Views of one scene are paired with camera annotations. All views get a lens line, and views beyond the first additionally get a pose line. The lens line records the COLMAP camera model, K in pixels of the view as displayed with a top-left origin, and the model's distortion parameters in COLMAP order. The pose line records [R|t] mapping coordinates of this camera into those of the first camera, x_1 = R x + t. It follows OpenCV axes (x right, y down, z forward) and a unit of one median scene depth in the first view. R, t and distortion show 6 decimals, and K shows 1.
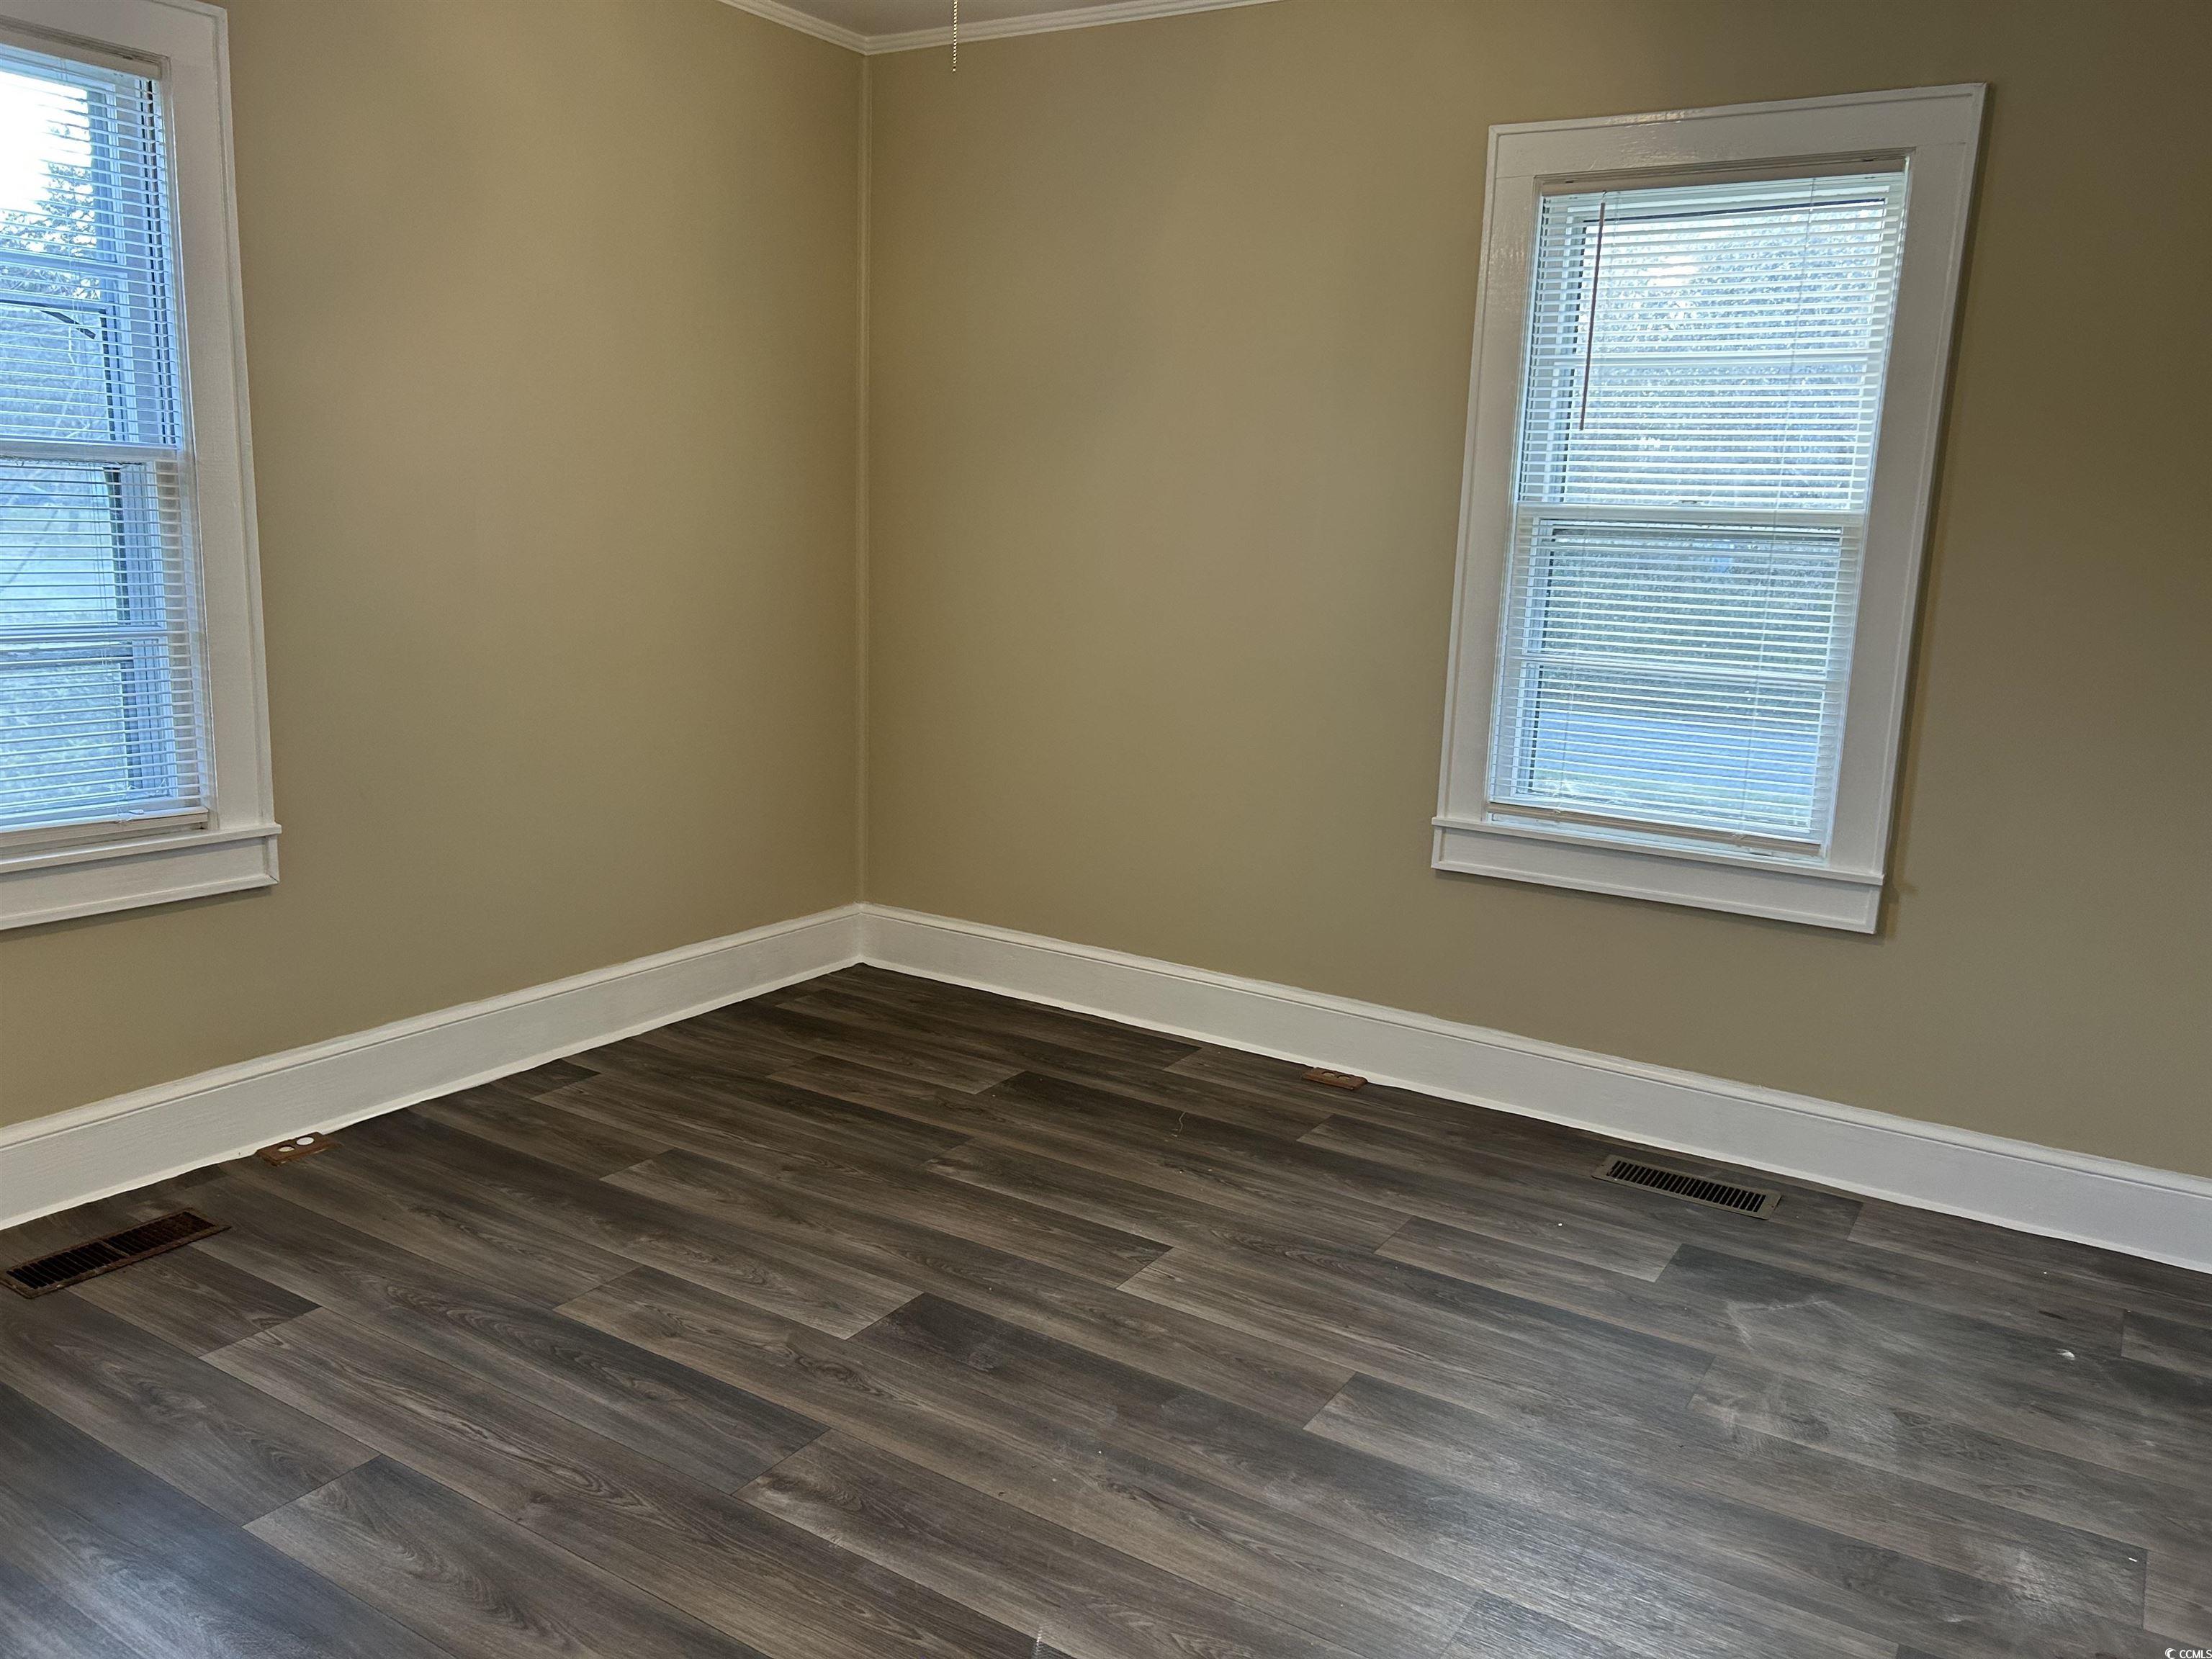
lens RADIAL K [[1677.5, 0, 1106.0], [0, 1677.5, 829.5], [0, 0, 1]] dist [0.076463, -0.099735]
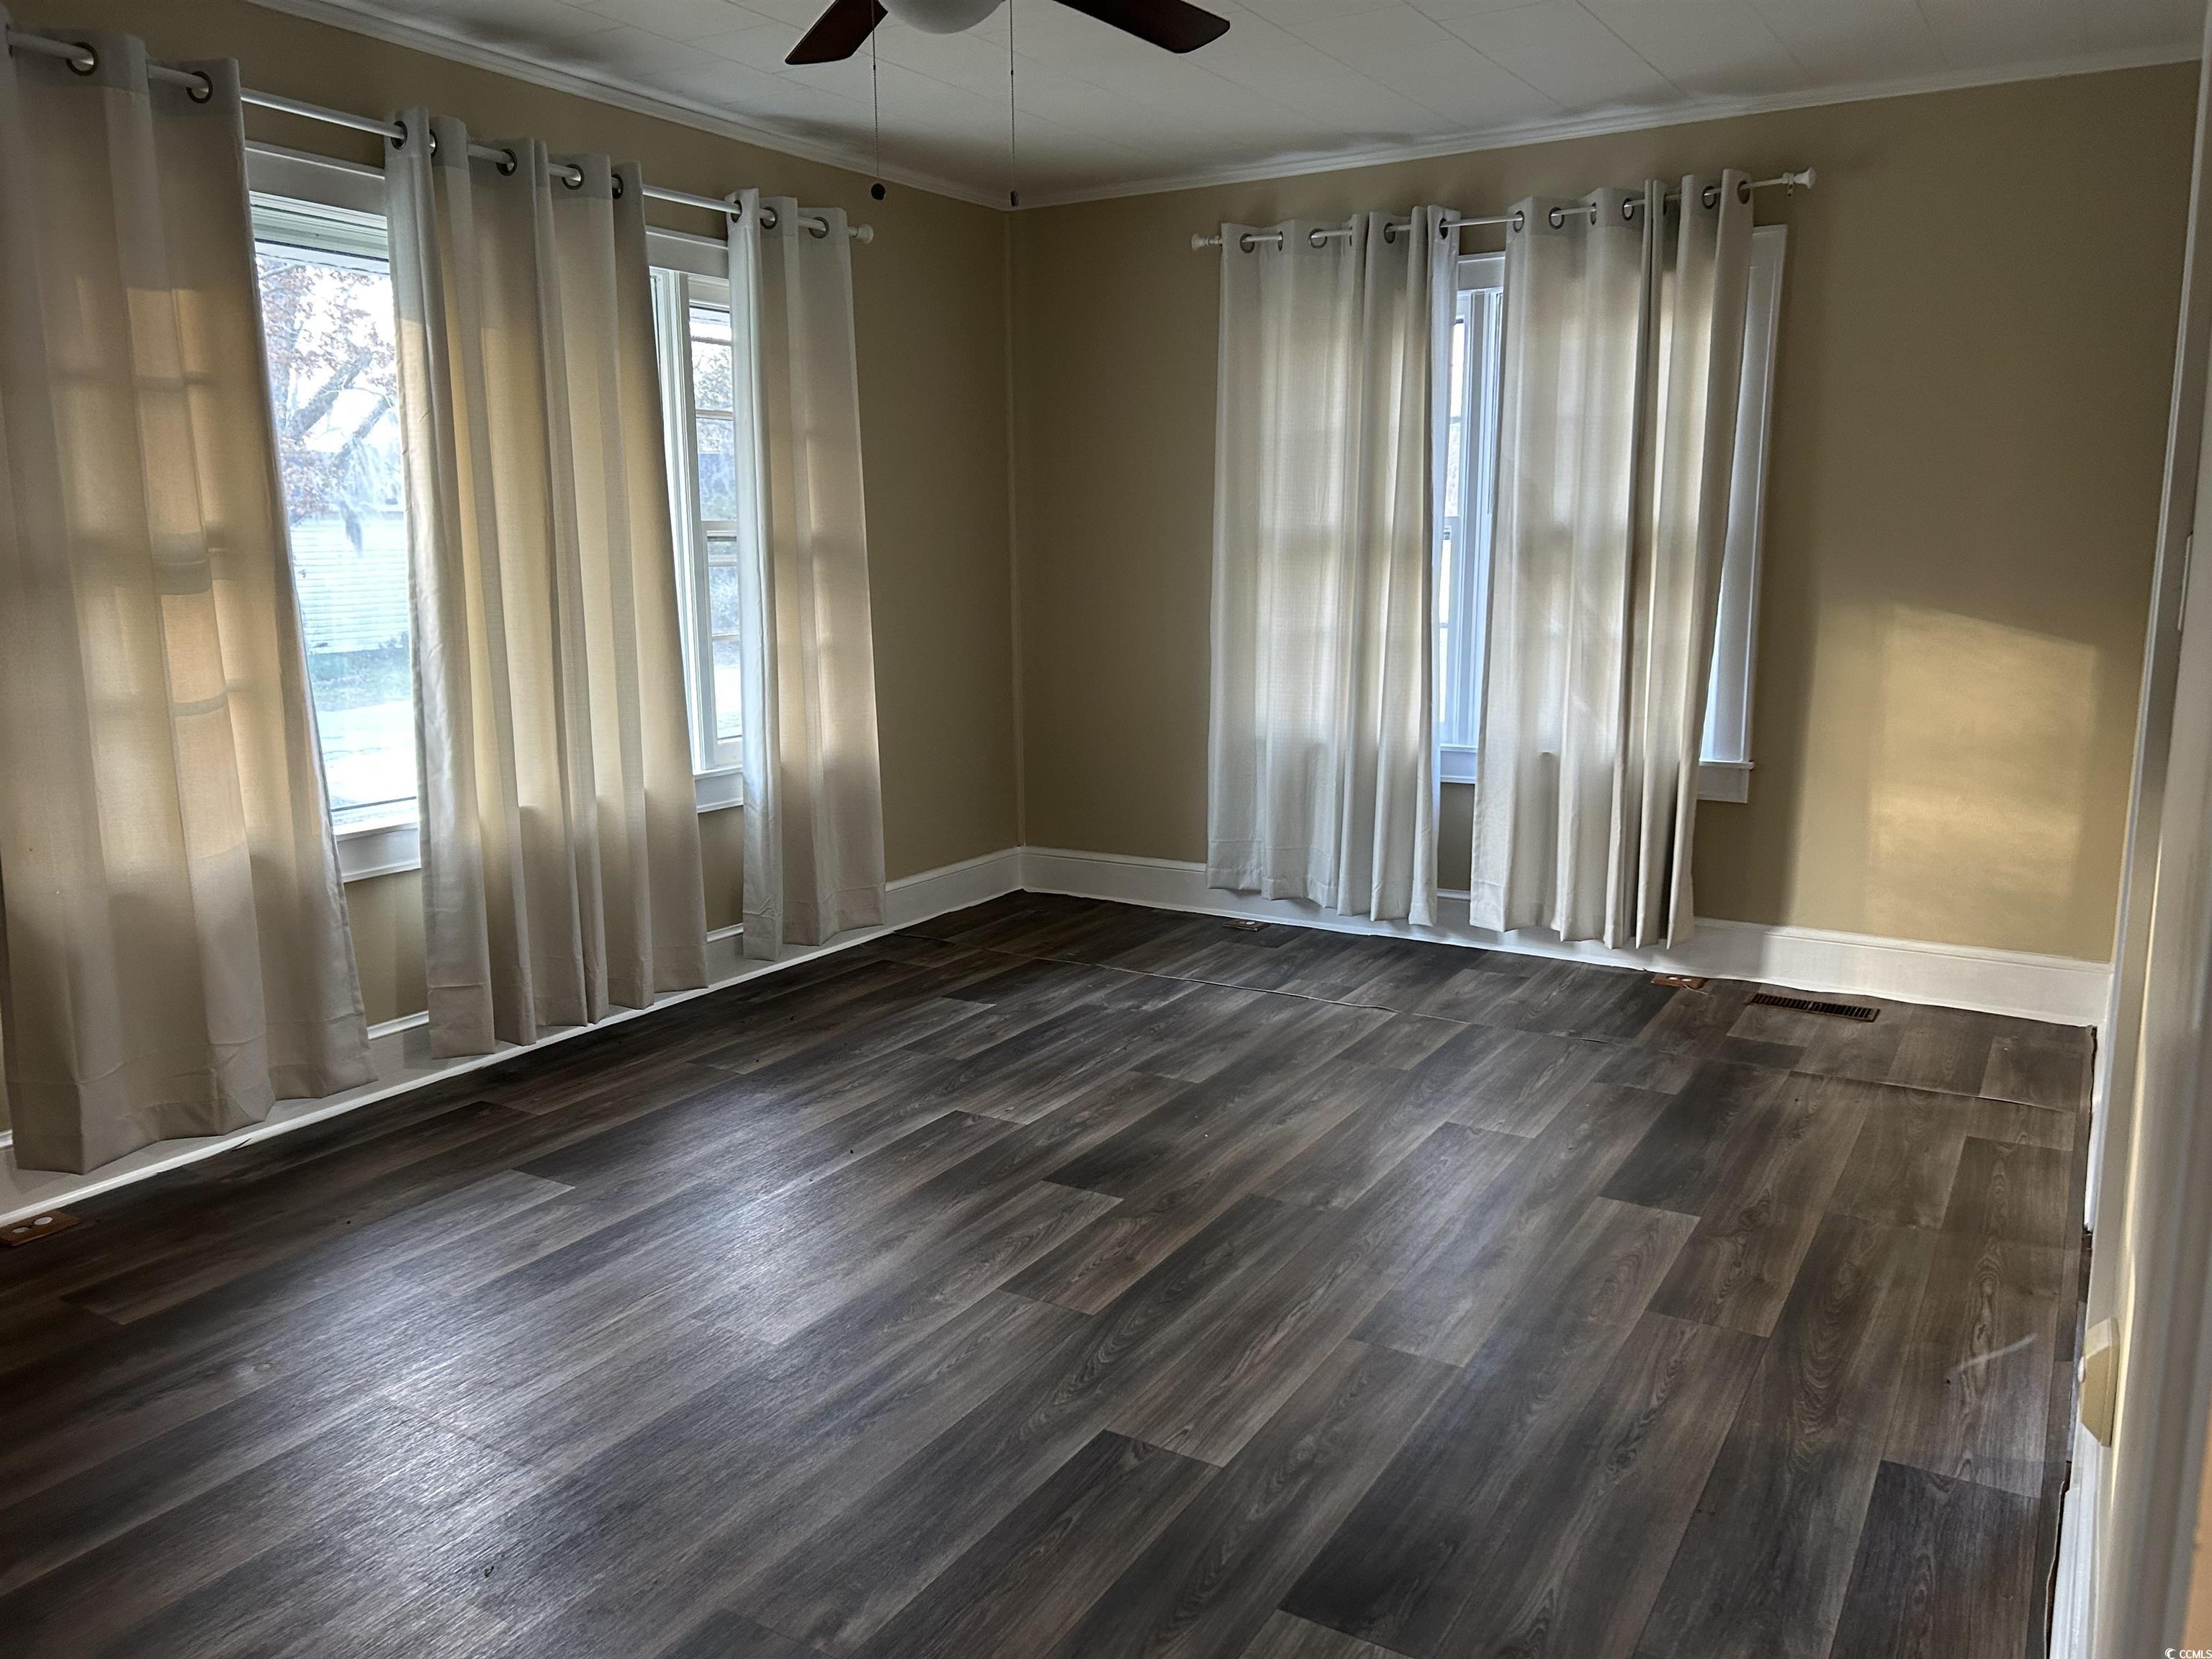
lens RADIAL K [[1677.5, 0, 1106.0], [0, 1677.5, 829.5], [0, 0, 1]] dist [0.076463, -0.099735]
pose [[-0.037762, -0.172082, 0.984359, -1.246773], [0.248015, 0.952626, 0.176048, -0.147213], [-0.968020, 0.250784, 0.006706, 0.937500]]
